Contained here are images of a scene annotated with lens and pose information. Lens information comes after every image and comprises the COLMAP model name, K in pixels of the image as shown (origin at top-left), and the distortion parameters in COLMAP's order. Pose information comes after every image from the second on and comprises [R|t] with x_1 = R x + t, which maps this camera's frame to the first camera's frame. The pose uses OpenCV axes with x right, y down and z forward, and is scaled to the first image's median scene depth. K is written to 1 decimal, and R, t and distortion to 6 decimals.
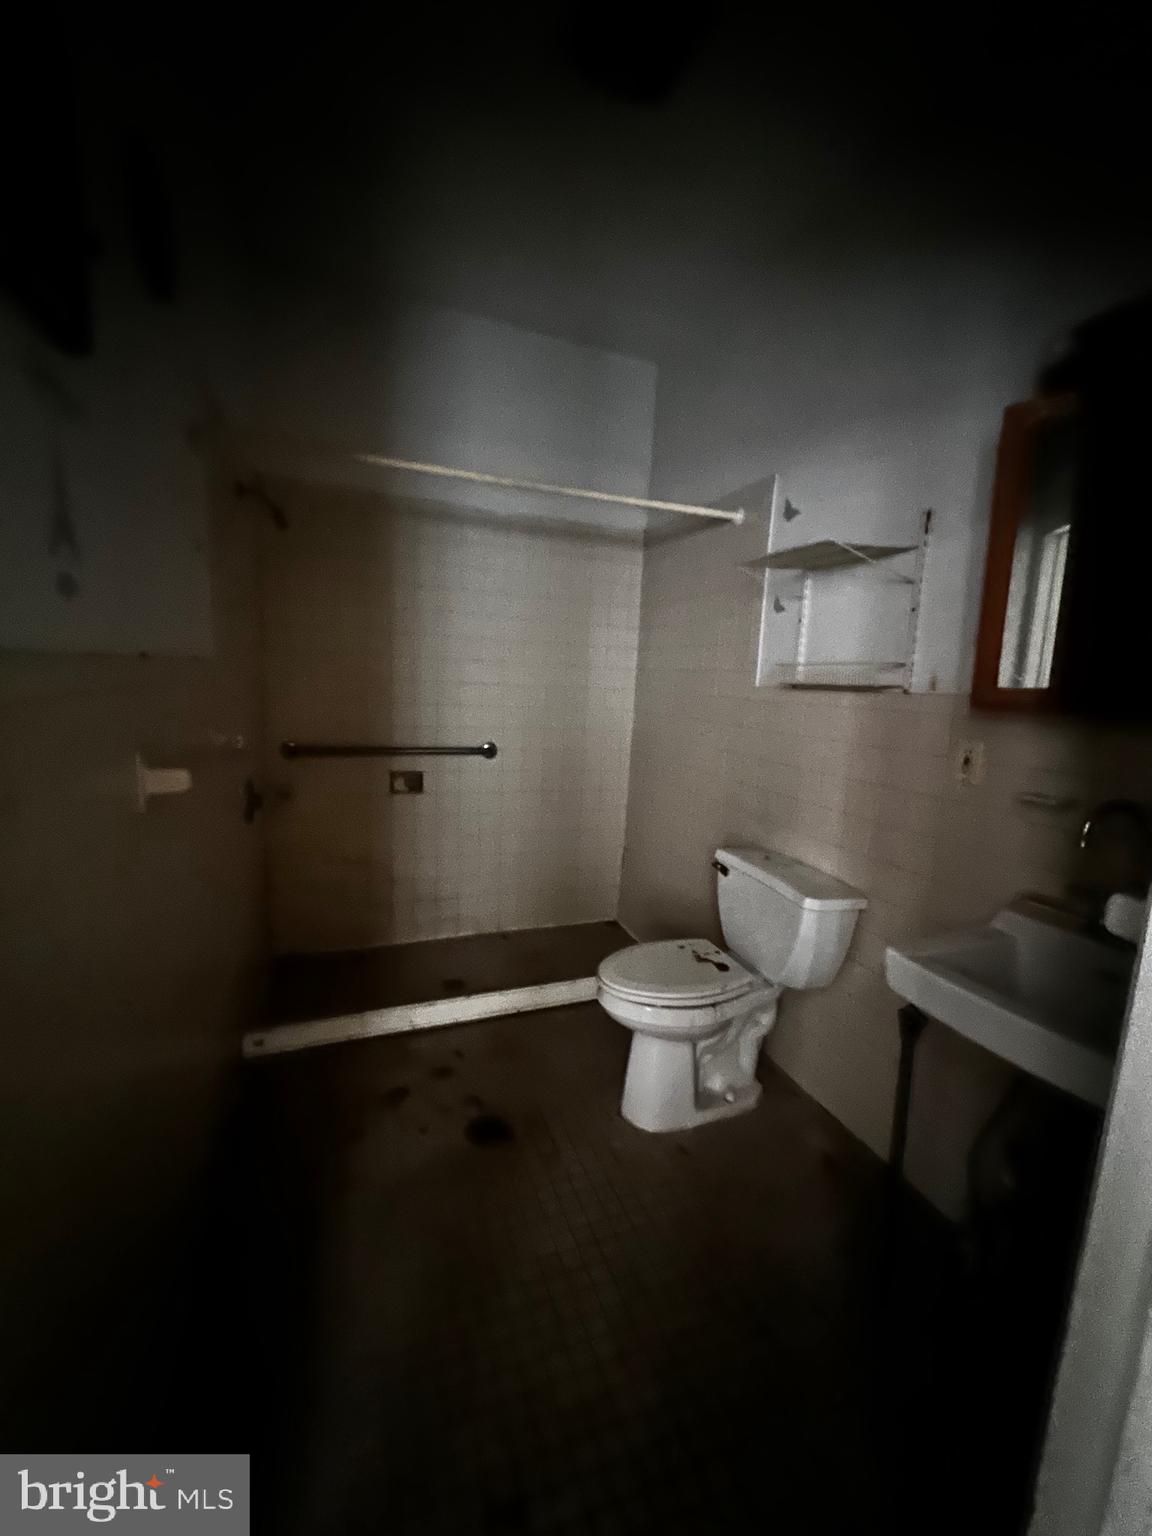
lens RADIAL K [[616.8, 0, 578.8], [0, 616.8, 763.5], [0, 0, 1]] dist [-0.002472, 0.000286]
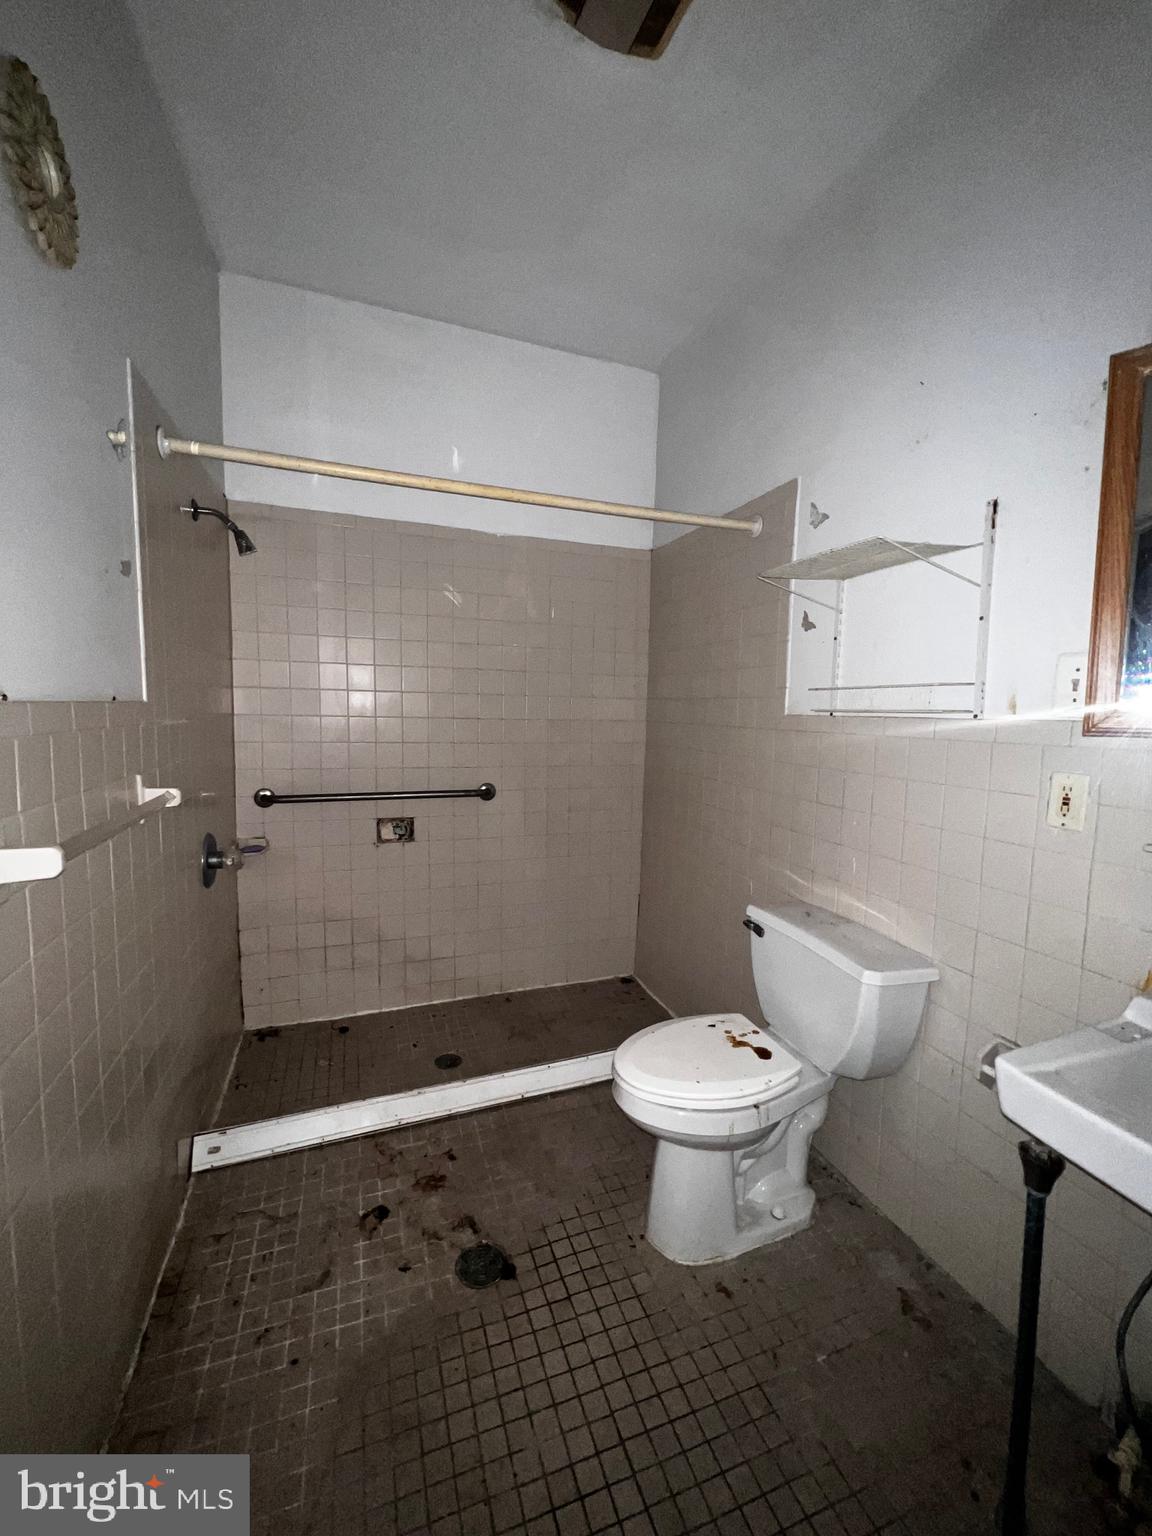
lens RADIAL K [[616.8, 0, 580.4], [0, 616.8, 764.4], [0, 0, 1]] dist [-0.002472, 0.000286]
pose [[0.999633, -0.024383, -0.011799, 0.005972], [0.023780, 0.998525, -0.048819, -0.021474], [0.012971, 0.048520, 0.998738, 0.144471]]
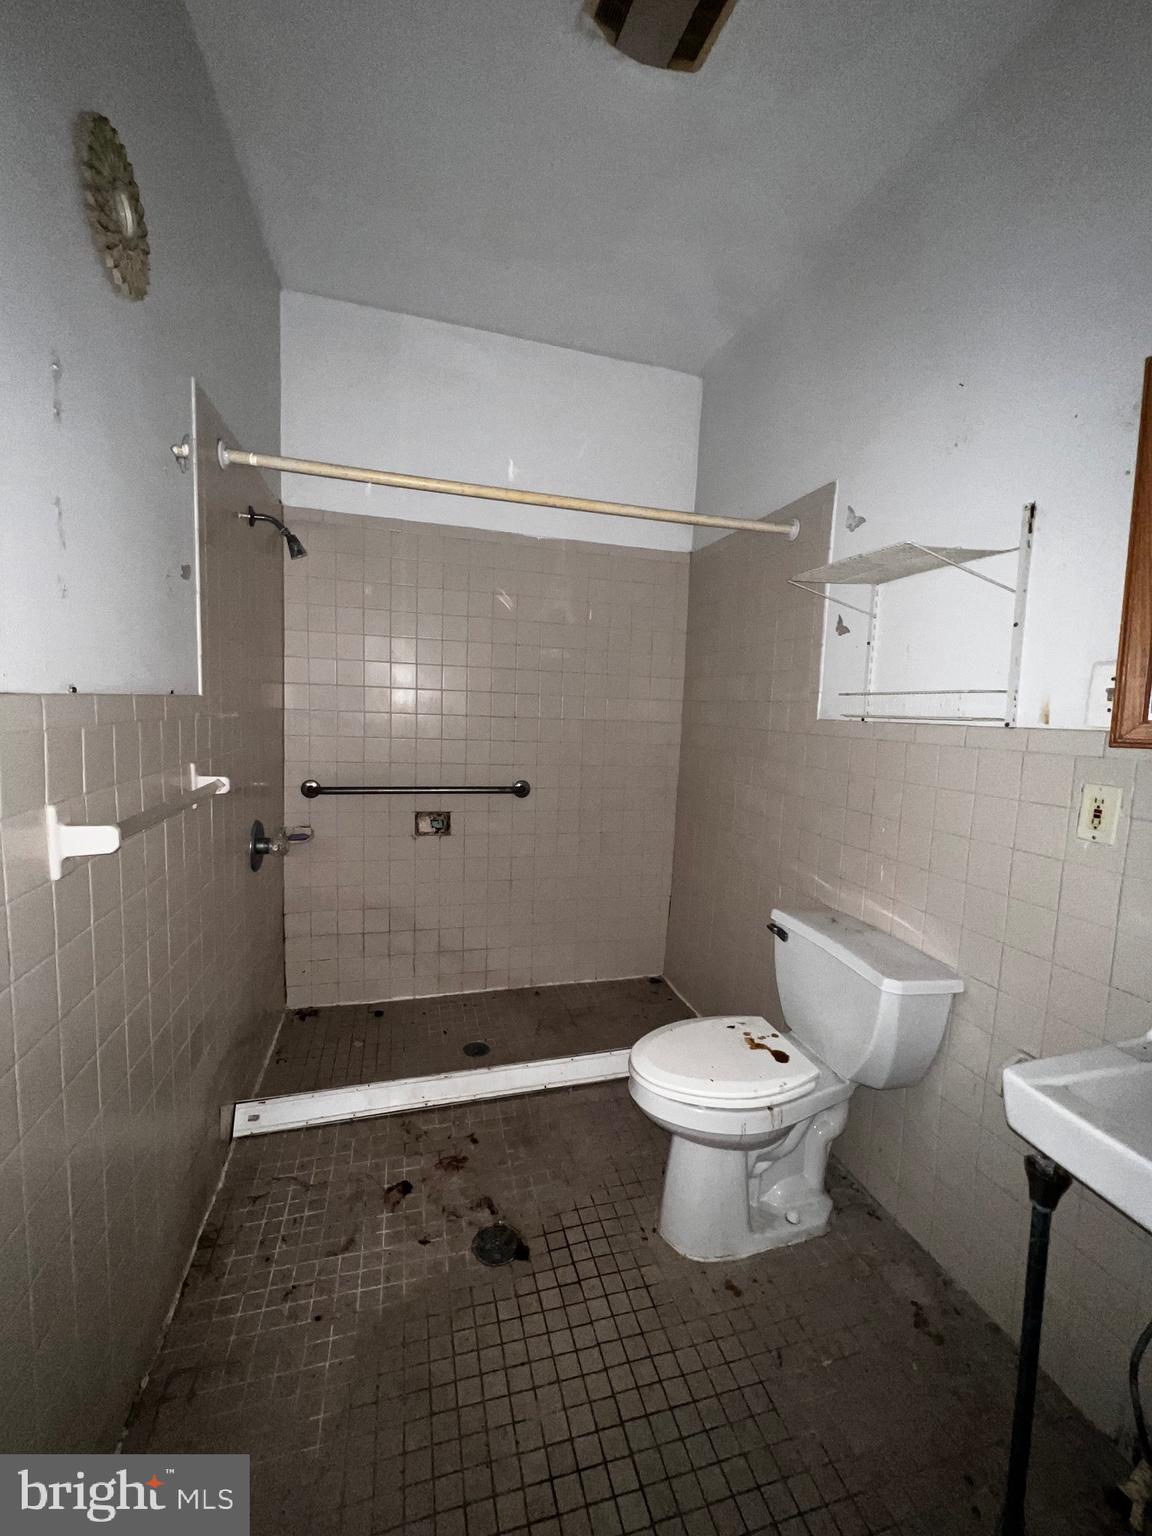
lens RADIAL K [[616.8, 0, 580.2], [0, 616.8, 764.5], [0, 0, 1]] dist [-0.002472, 0.000286]
pose [[0.996429, 0.000193, -0.084438, 0.032186], [-0.004421, 0.998745, -0.049881, -0.018867], [0.084322, 0.050077, 0.995179, 0.126229]]
